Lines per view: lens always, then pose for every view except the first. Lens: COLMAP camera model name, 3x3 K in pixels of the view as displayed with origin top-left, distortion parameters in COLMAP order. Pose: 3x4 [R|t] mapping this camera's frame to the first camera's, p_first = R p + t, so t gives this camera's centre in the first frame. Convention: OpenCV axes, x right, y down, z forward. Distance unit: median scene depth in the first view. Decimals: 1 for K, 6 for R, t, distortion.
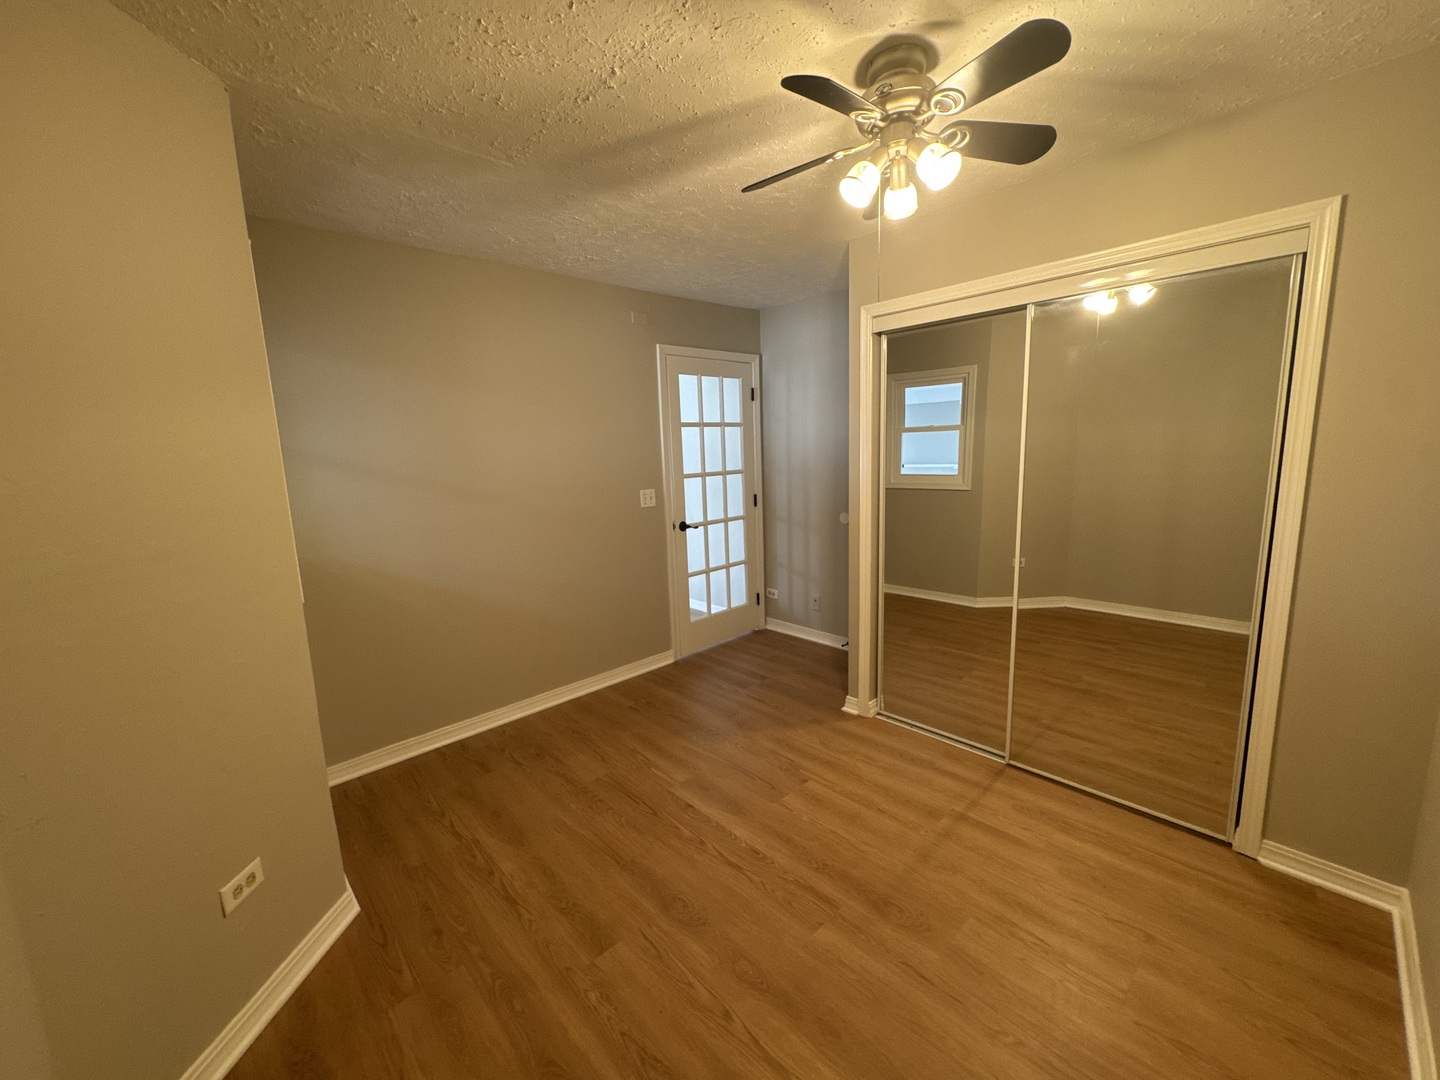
lens RADIAL K [[575.9, 0, 718.5], [0, 575.9, 535.3], [0, 0, 1]] dist [-0.002742, 0.000819]
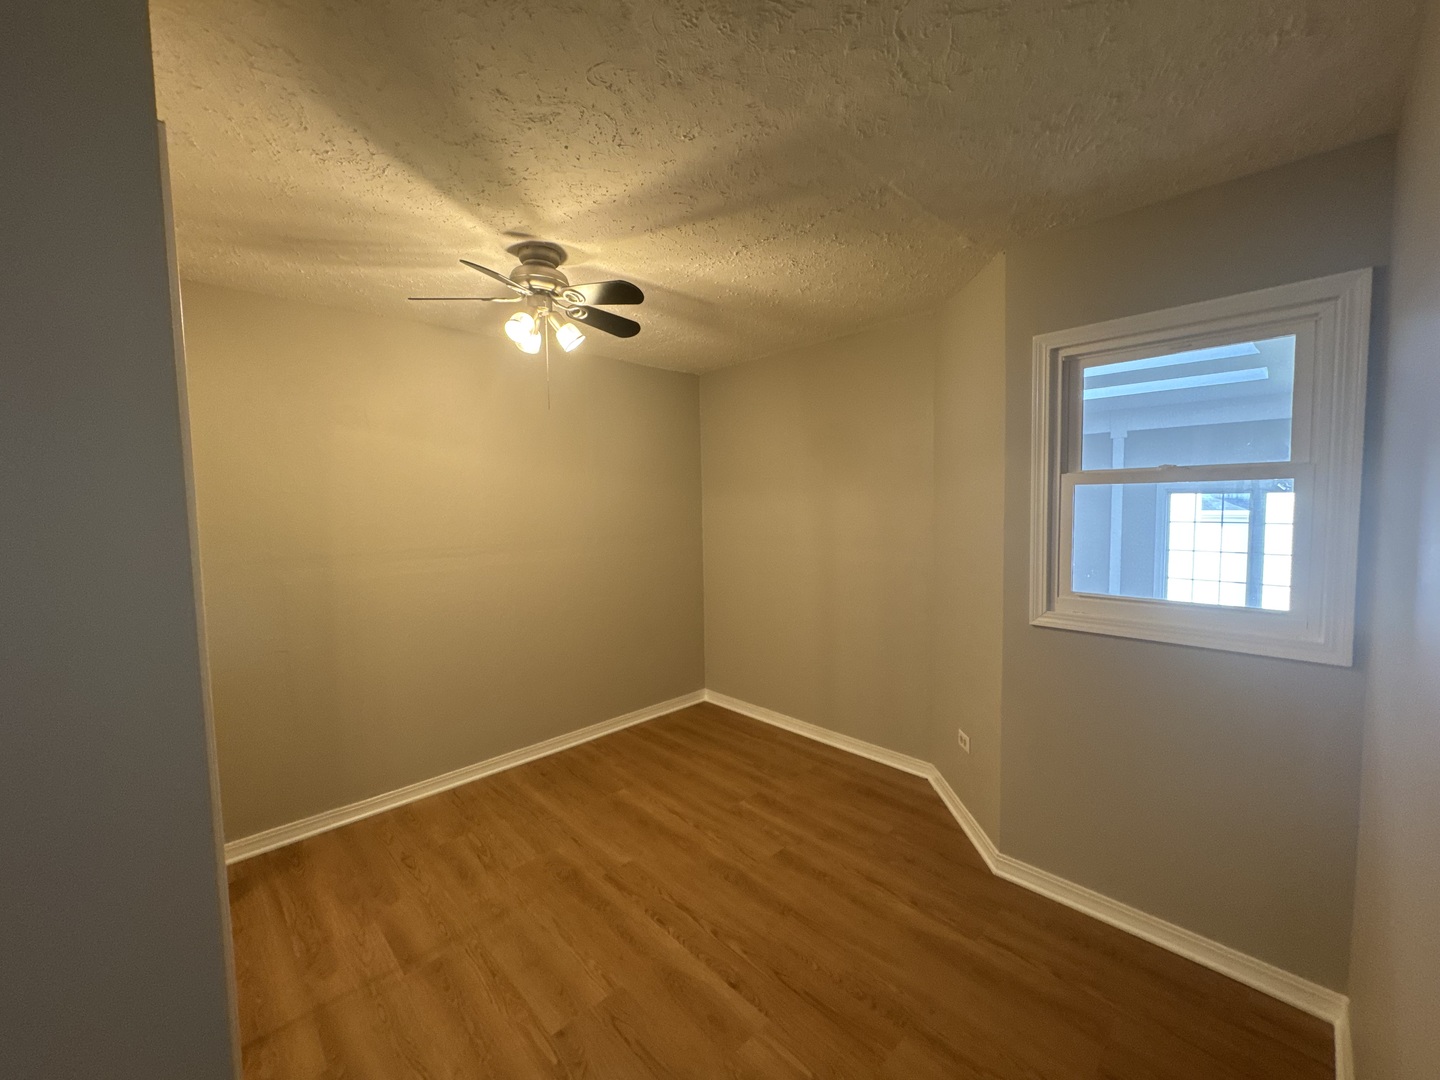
lens RADIAL K [[575.9, 0, 718.4], [0, 575.9, 542.5], [0, 0, 1]] dist [-0.002742, 0.000819]
pose [[-0.998703, 0.050660, -0.004997, -0.064637], [0.048262, 0.973490, 0.223578, -0.307298], [0.016191, 0.223047, -0.974673, 1.872157]]
